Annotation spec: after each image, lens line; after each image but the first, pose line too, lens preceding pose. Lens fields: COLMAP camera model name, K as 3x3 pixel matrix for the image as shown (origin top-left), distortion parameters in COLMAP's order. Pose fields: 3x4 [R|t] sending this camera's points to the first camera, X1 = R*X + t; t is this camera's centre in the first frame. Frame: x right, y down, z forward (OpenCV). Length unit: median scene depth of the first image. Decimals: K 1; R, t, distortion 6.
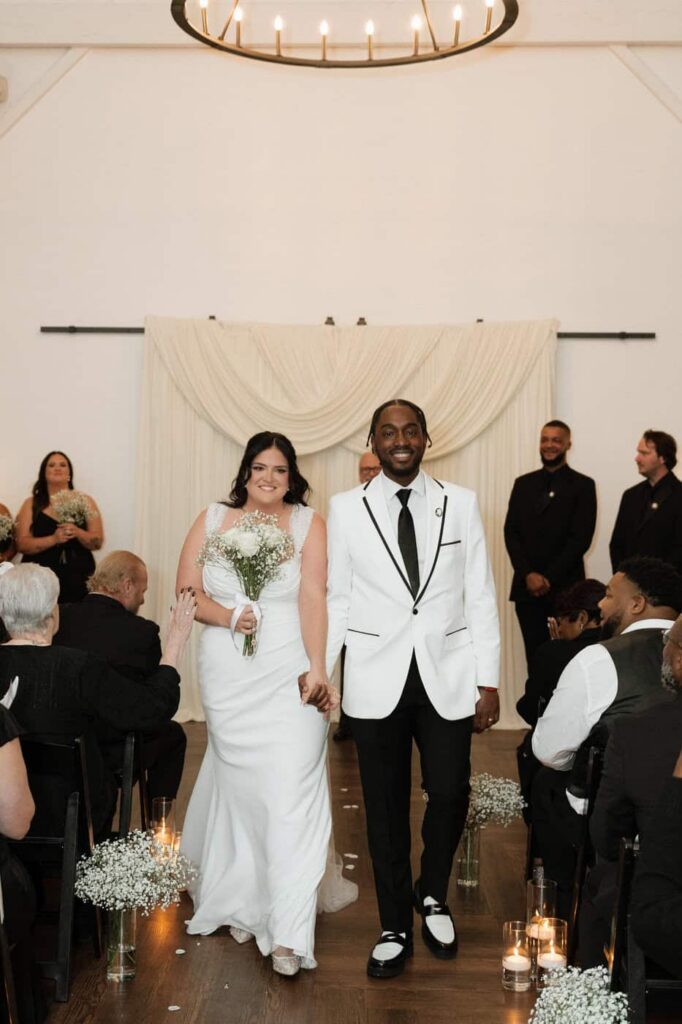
lens RADIAL K [[1470.1, 0, 341.0], [0, 1470.1, 512.0], [0, 0, 1]] dist [0.000751, -0.031688]
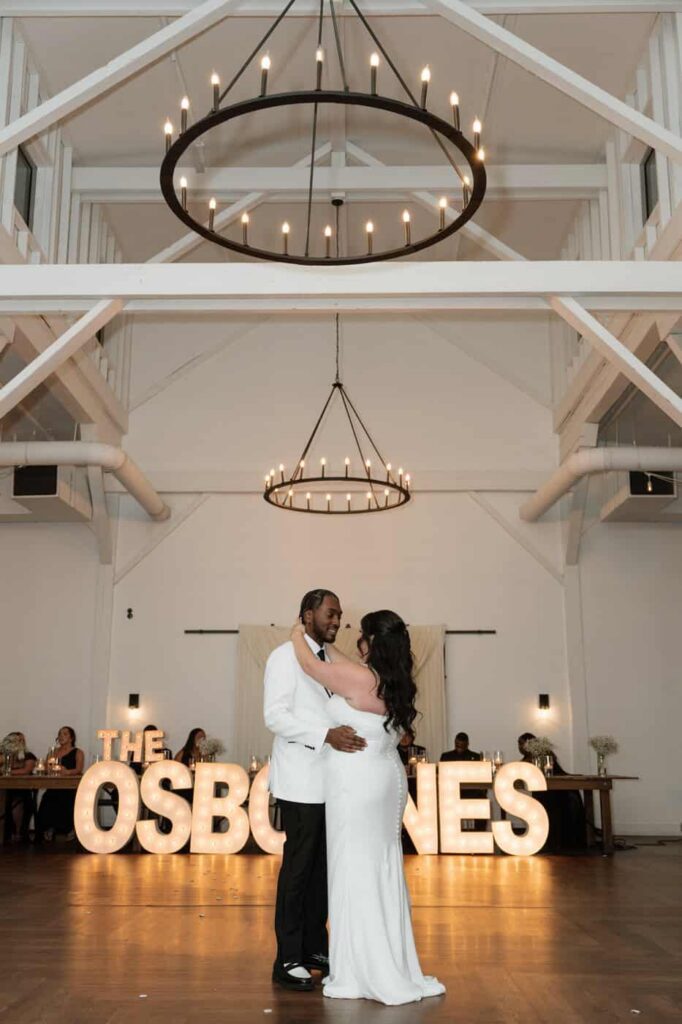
lens RADIAL K [[1470.1, 0, 341.0], [0, 1470.1, 512.0], [0, 0, 1]] dist [0.000751, -0.031688]
pose [[0.999949, -0.009995, -0.001465, 0.008736], [0.009498, 0.979612, -0.200672, 0.119054], [0.003441, 0.200648, 0.979657, -0.986098]]
